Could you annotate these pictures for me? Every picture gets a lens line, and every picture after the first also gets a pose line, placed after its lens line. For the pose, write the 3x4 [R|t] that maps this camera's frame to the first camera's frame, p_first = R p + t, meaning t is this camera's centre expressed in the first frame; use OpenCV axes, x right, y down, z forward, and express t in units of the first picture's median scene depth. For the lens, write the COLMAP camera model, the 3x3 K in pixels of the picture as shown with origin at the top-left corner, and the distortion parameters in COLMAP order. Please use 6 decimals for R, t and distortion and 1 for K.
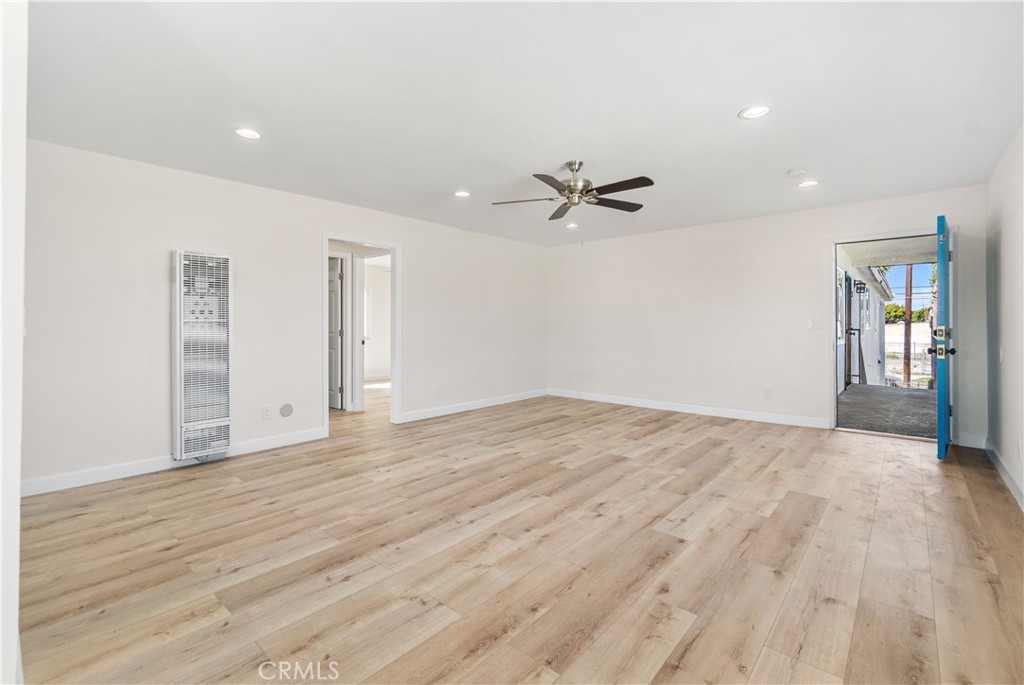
lens RADIAL K [[458.1, 0, 514.4], [0, 458.1, 335.8], [0, 0, 1]] dist [-0.012338, 0.000457]
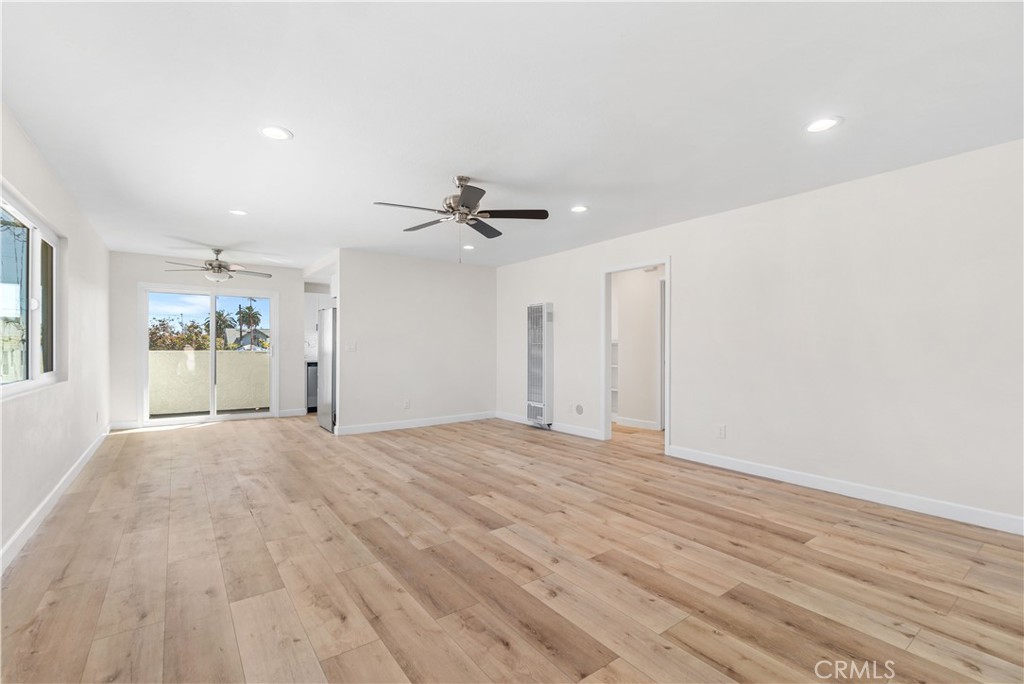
lens RADIAL K [[458.1, 0, 507.2], [0, 458.1, 347.6], [0, 0, 1]] dist [-0.012338, 0.000457]
pose [[-0.230200, 0.007257, -0.973116, 1.164474], [-0.020748, 0.999708, 0.012364, -0.046812], [0.972922, 0.023036, -0.229982, 1.435030]]
